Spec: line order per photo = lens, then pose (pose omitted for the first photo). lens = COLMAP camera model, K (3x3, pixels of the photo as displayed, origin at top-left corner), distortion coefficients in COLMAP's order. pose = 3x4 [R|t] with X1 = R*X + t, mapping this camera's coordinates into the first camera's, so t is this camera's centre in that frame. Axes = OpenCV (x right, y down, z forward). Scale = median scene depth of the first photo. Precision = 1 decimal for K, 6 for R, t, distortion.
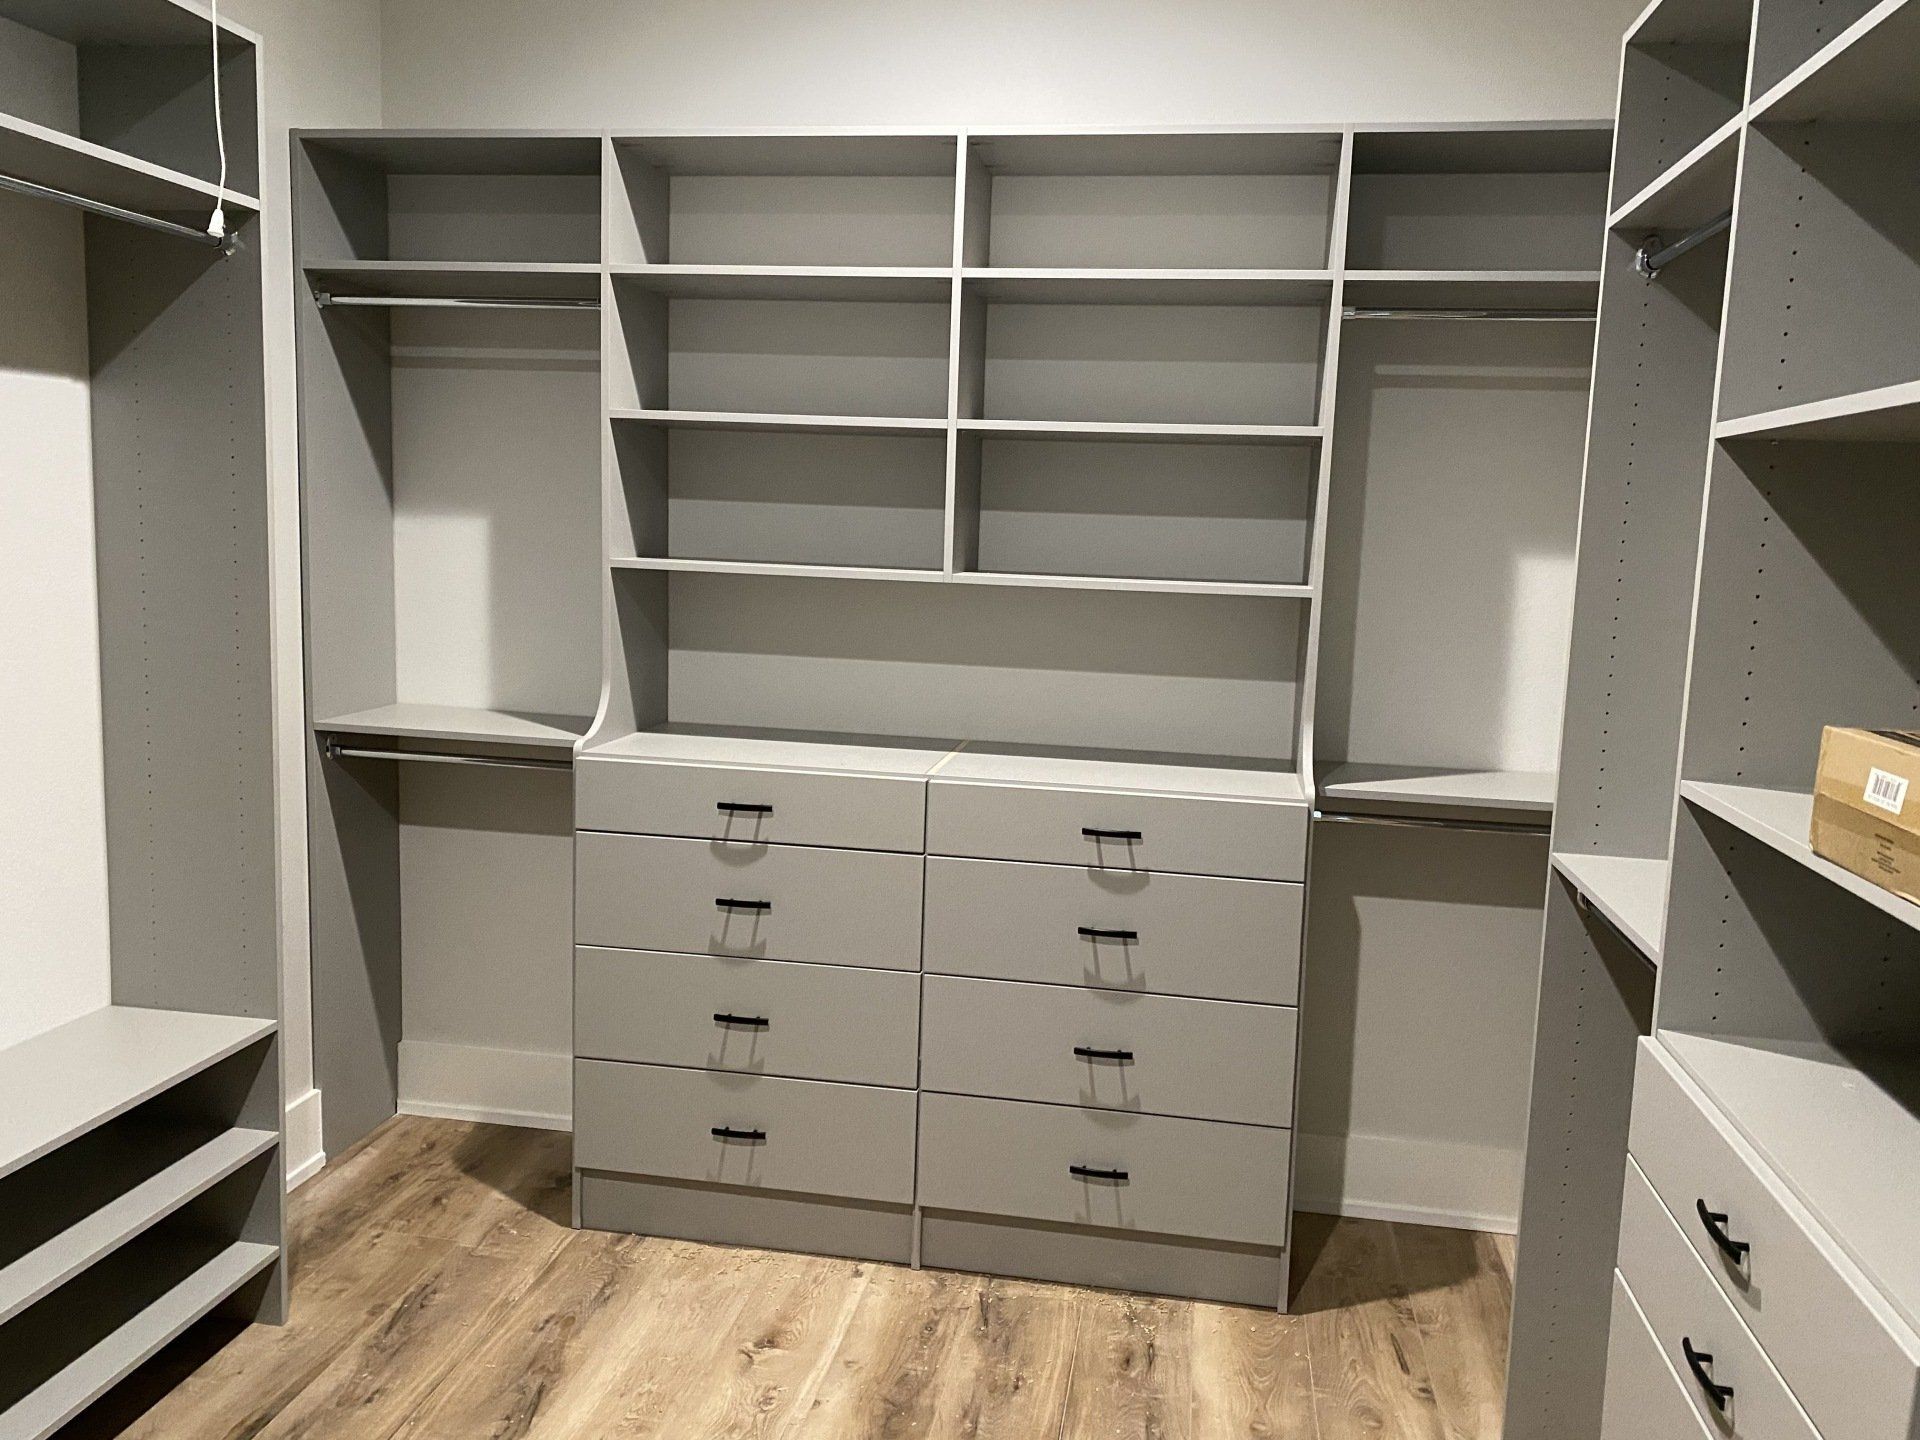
lens RADIAL K [[1463.6, 0, 957.9], [0, 1463.6, 705.1], [0, 0, 1]] dist [0.065415, -0.074523]
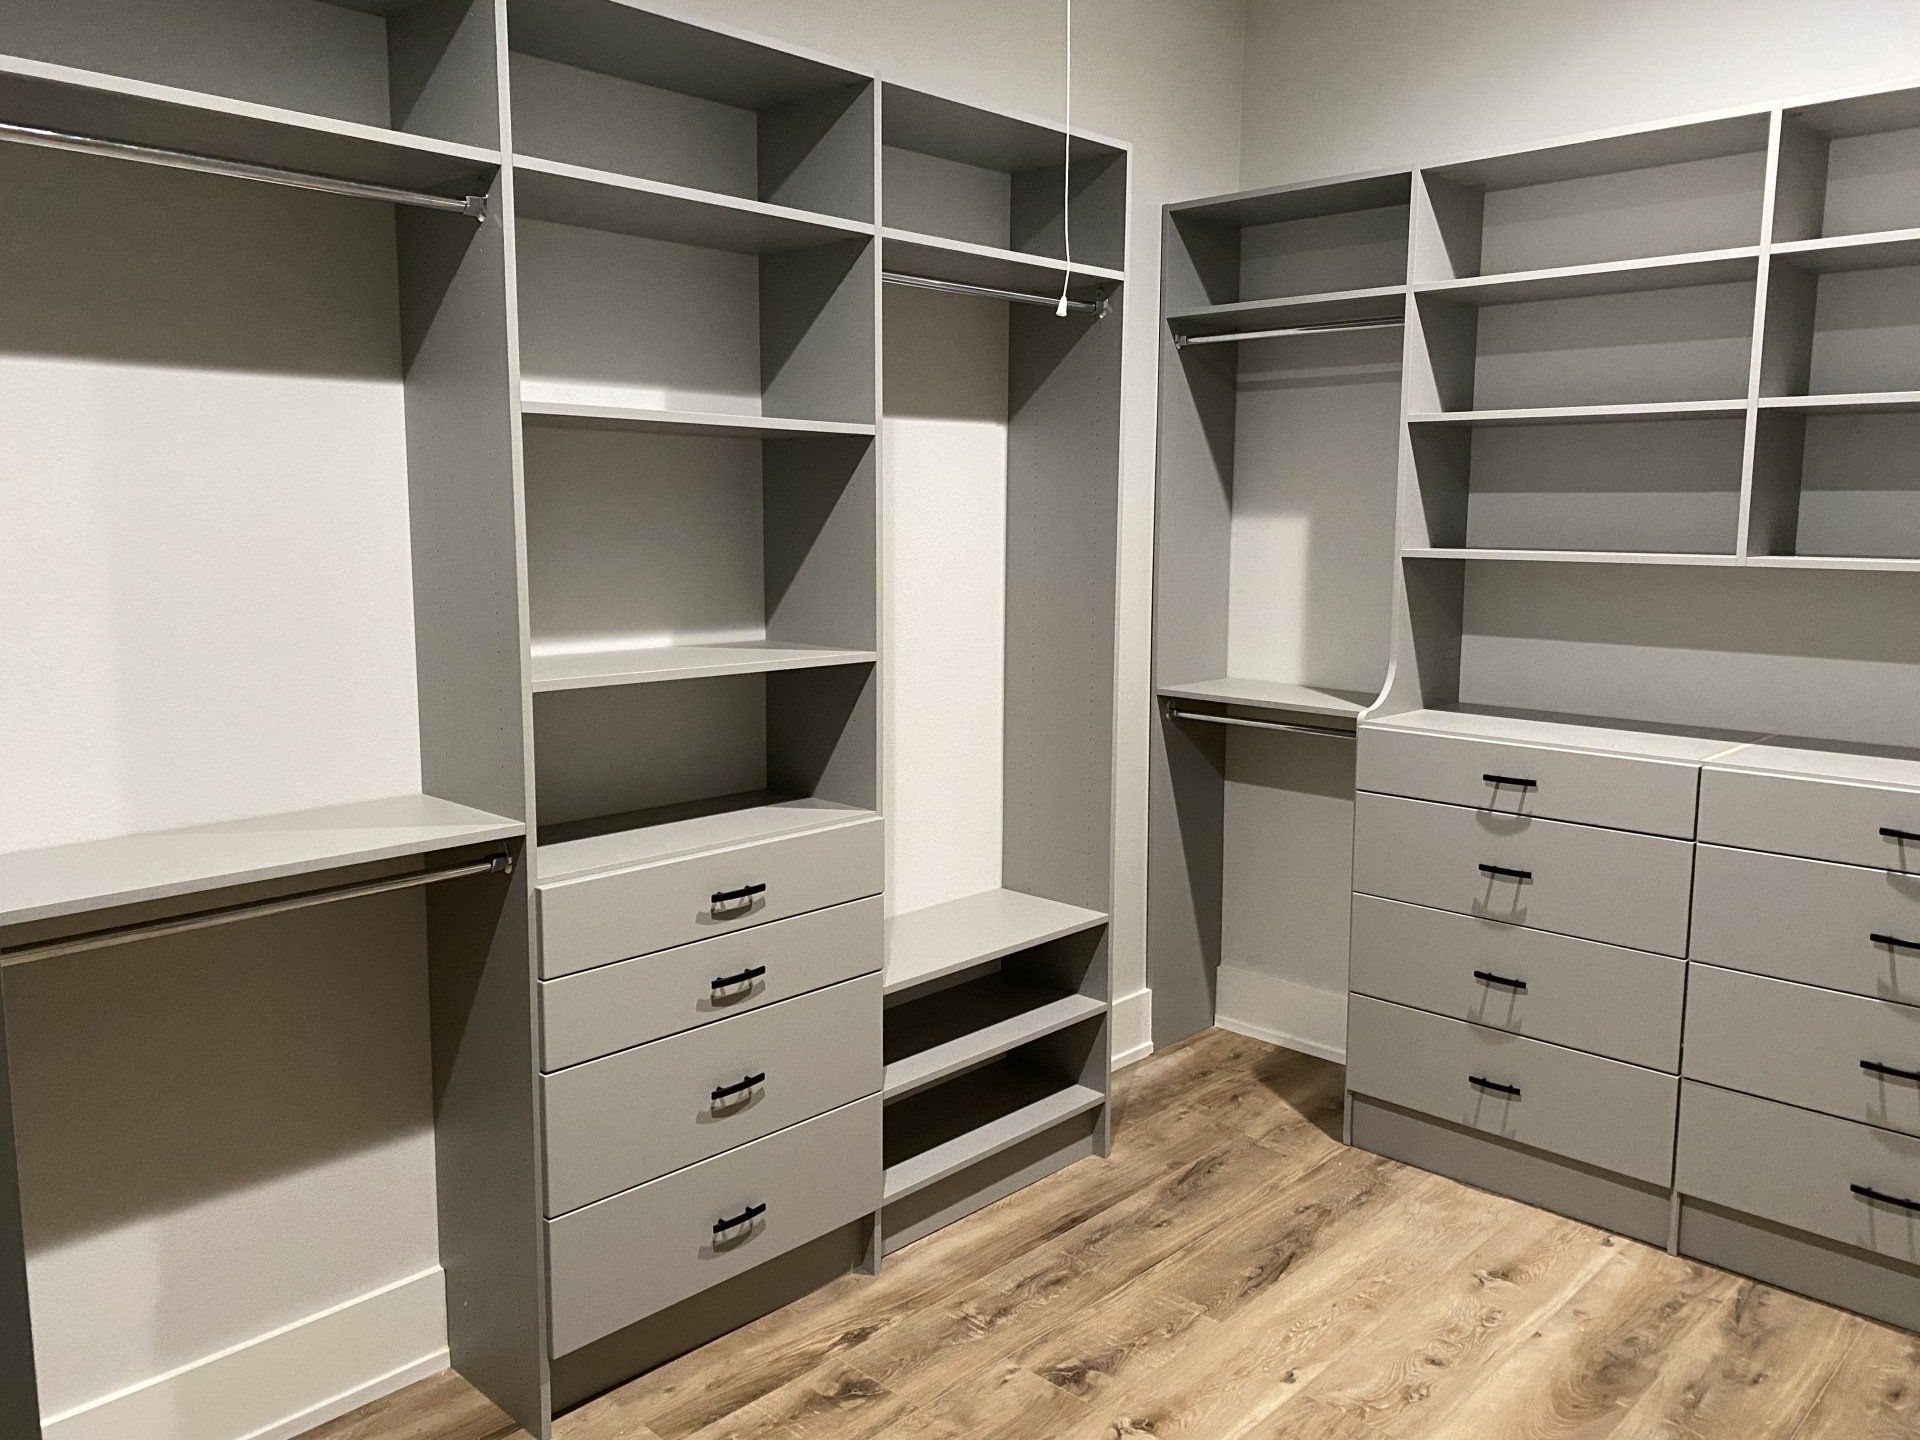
lens RADIAL K [[1462.5, 0, 953.0], [0, 1462.5, 708.0], [0, 0, 1]] dist [0.023147, -0.012248]
pose [[0.827403, 0.045020, -0.559801, 0.109632], [-0.044663, 0.998899, 0.014320, 0.019113], [0.559830, 0.013154, 0.828503, -0.104462]]
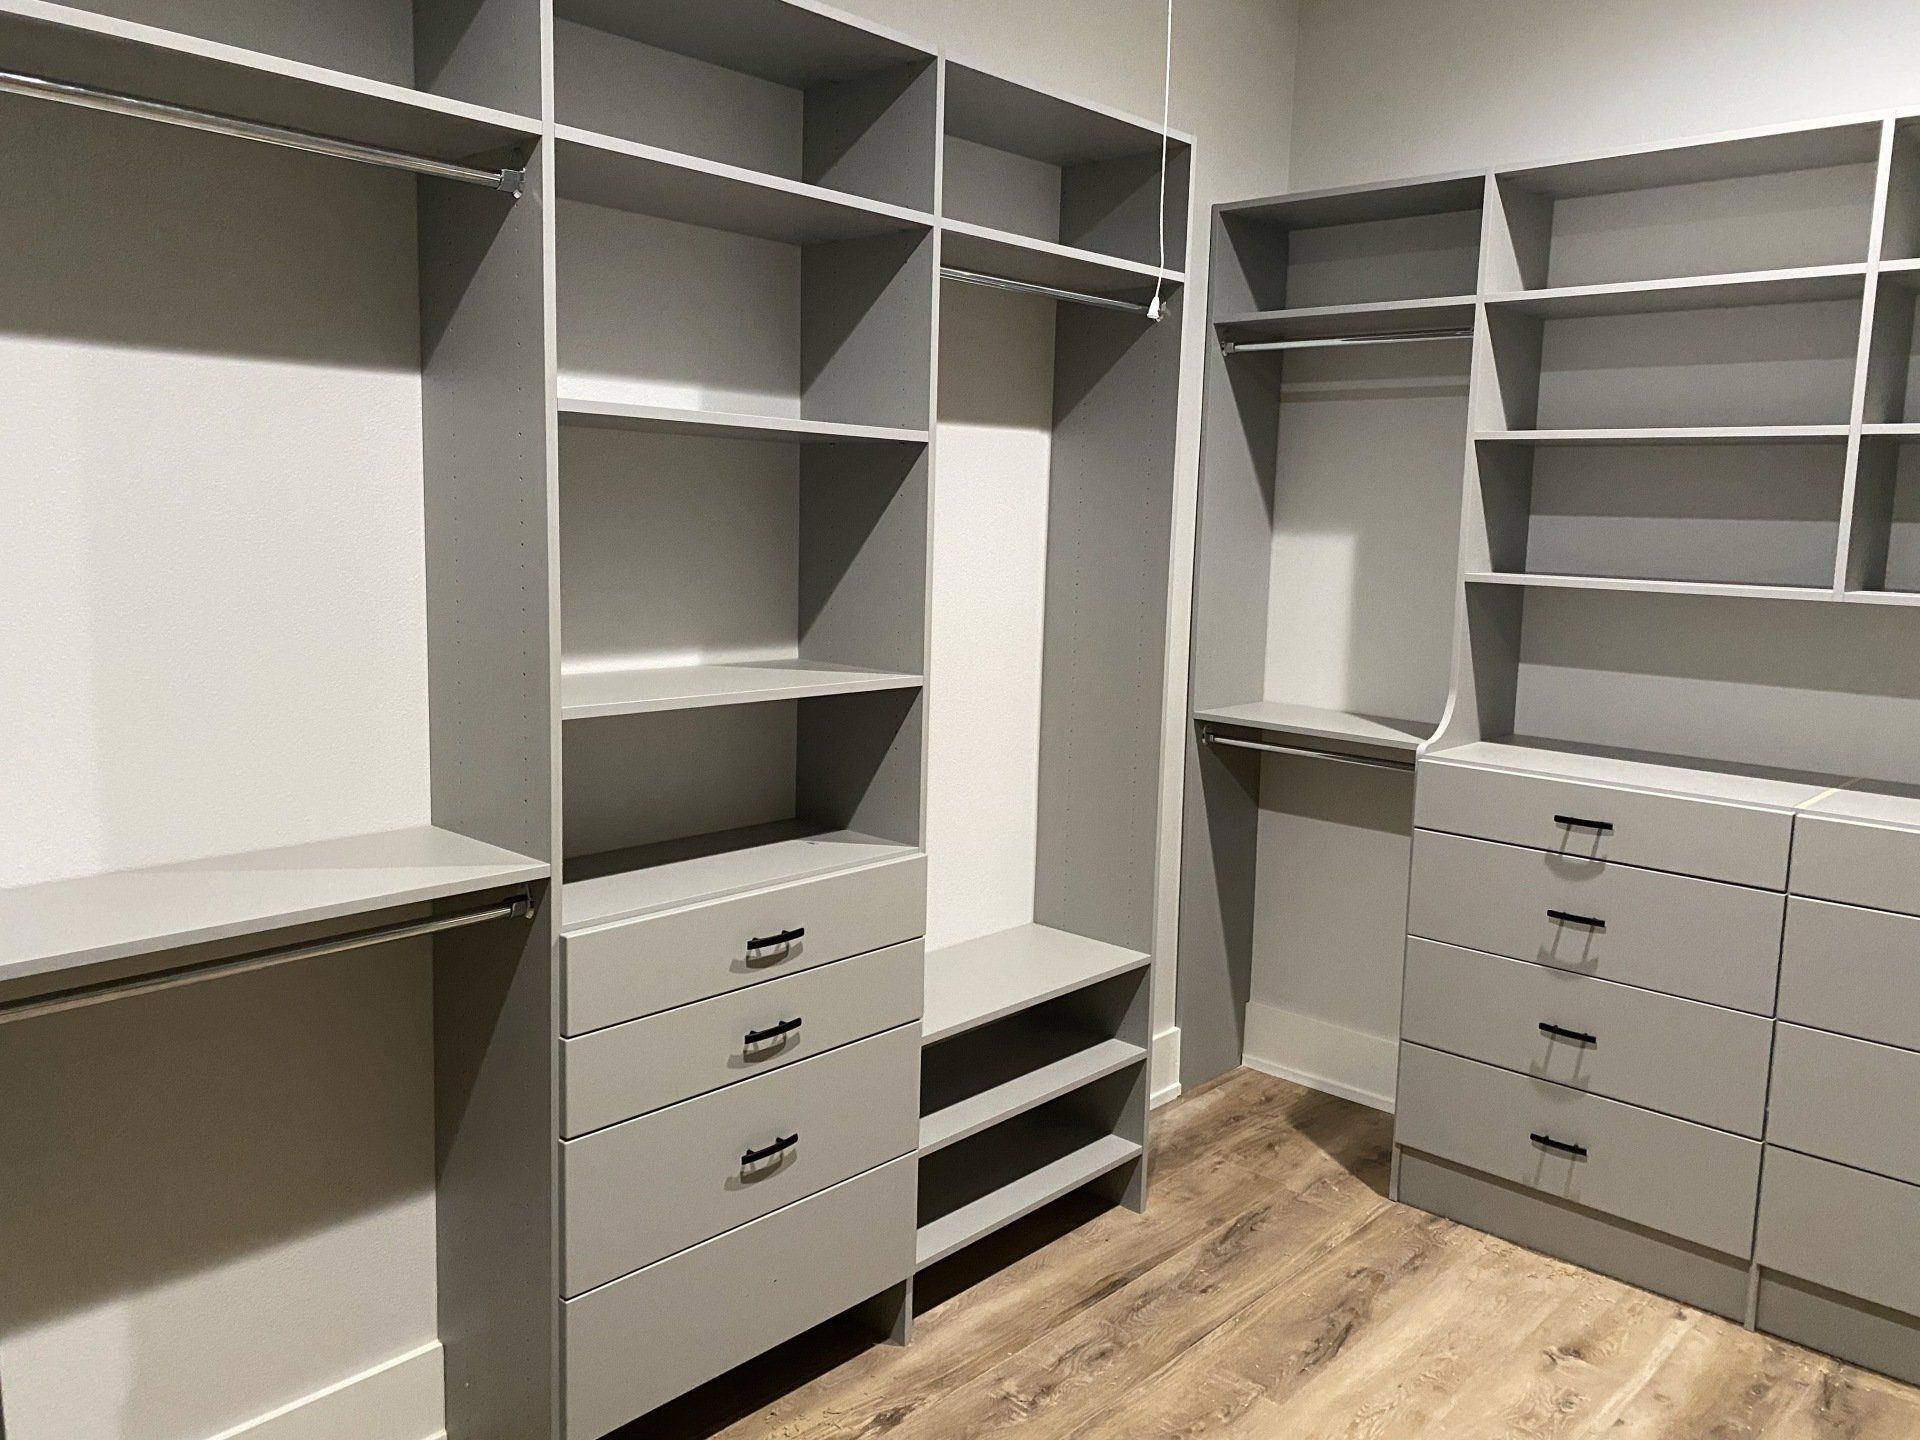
lens RADIAL K [[1468.2, 0, 959.2], [0, 1468.2, 706.1], [0, 0, 1]] dist [0.021878, -0.013421]
pose [[0.839330, 0.059292, -0.540379, 0.034648], [-0.063701, 0.997913, 0.010551, 0.006495], [0.539877, 0.025567, 0.841356, -0.077415]]
